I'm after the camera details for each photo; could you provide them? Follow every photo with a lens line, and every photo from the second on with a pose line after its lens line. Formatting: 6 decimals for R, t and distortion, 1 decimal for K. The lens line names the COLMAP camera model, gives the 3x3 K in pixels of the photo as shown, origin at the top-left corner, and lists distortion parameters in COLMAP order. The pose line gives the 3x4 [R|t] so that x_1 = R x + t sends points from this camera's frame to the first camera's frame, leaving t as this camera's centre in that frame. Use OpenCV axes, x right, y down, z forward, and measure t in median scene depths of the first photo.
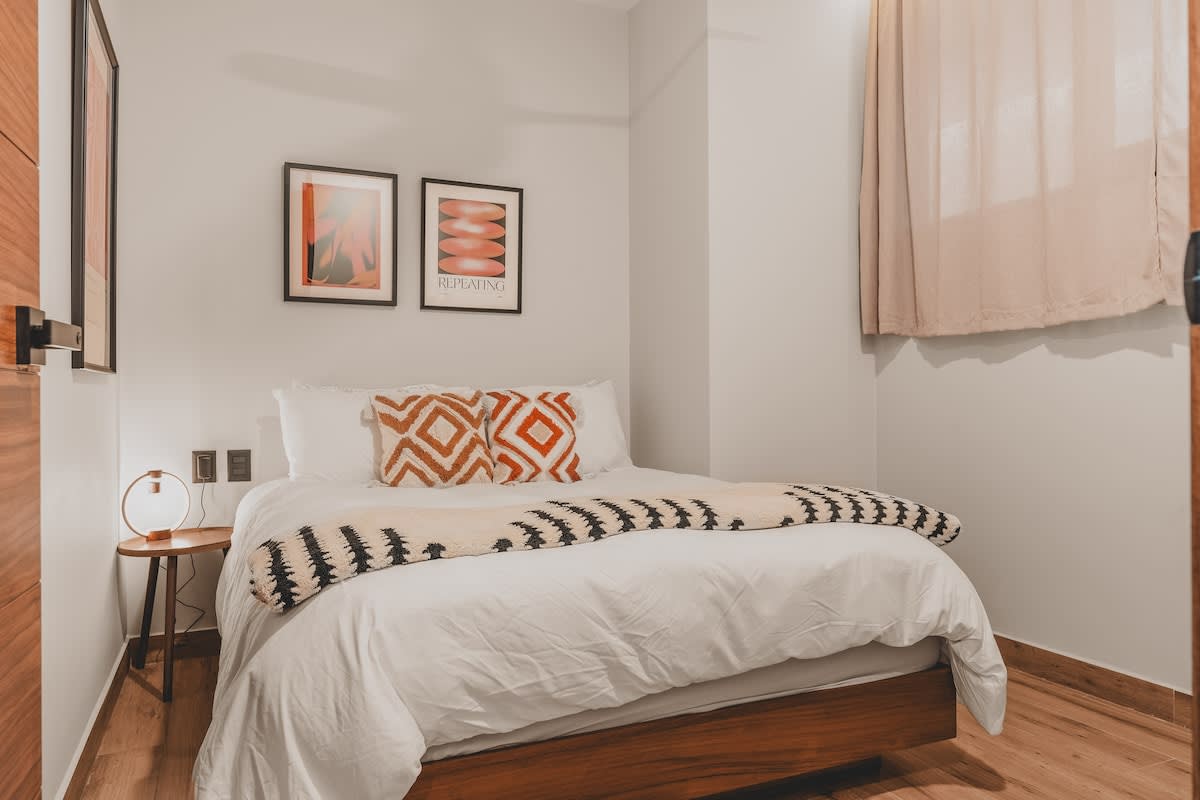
lens RADIAL K [[841.3, 0, 599.3], [0, 841.3, 394.7], [0, 0, 1]] dist [0.002954, 0.000580]
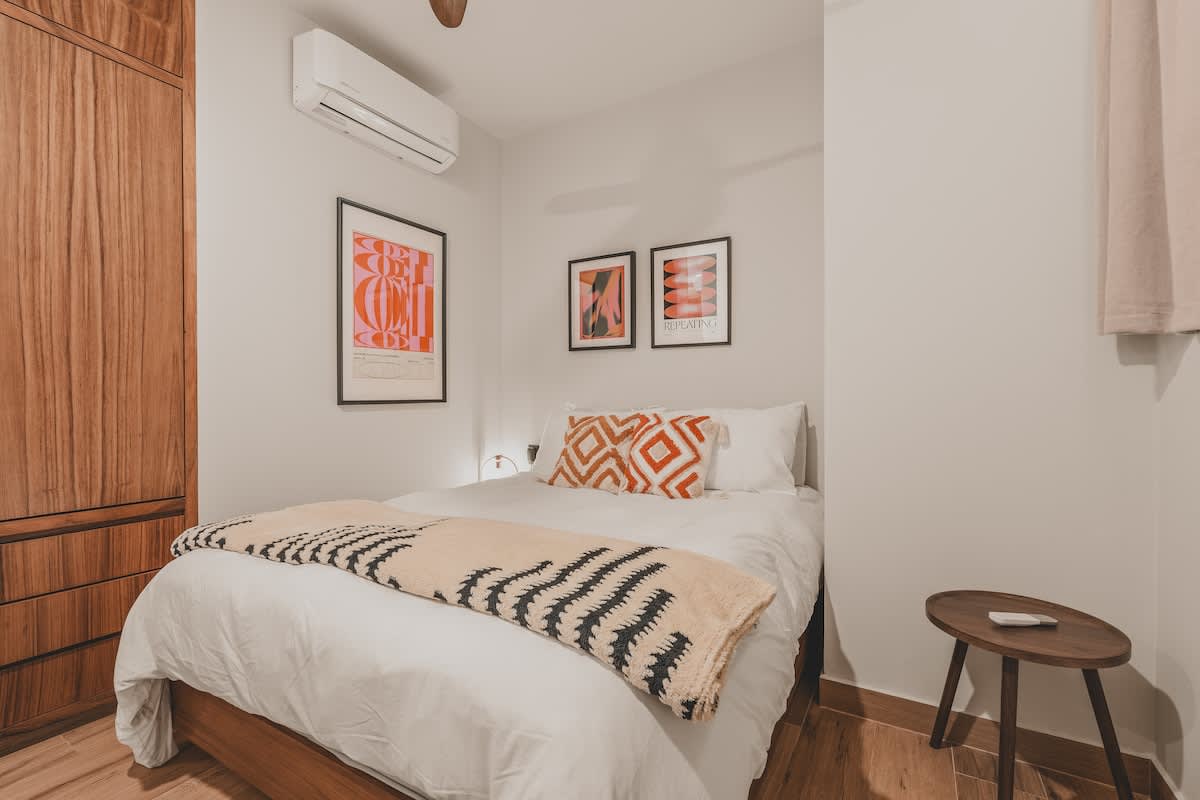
lens RADIAL K [[528.2, 0, 601.5], [0, 528.2, 394.8], [0, 0, 1]] dist [-0.003414, -0.000883]
pose [[0.583243, -0.003091, -0.812292, 0.476629], [0.005594, 0.999984, 0.000211, -0.033889], [0.812278, -0.004667, 0.583251, 0.519766]]
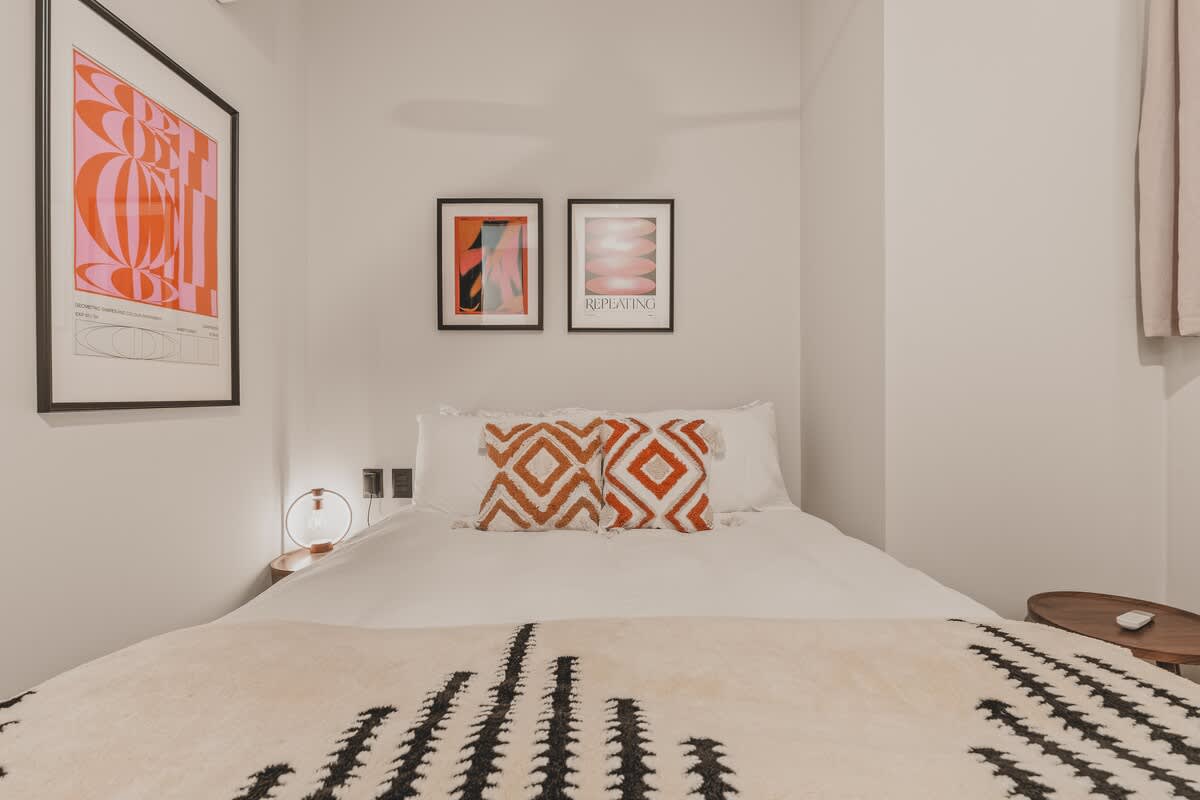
lens RADIAL K [[569.8, 0, 600.0], [0, 569.8, 400.0], [0, 0, 1]] dist [-0.002529, -0.000014]
pose [[0.914082, -0.000278, -0.405530, 0.111291], [0.004527, 0.999944, 0.009518, -0.031011], [0.405505, -0.010536, 0.914032, 0.455979]]
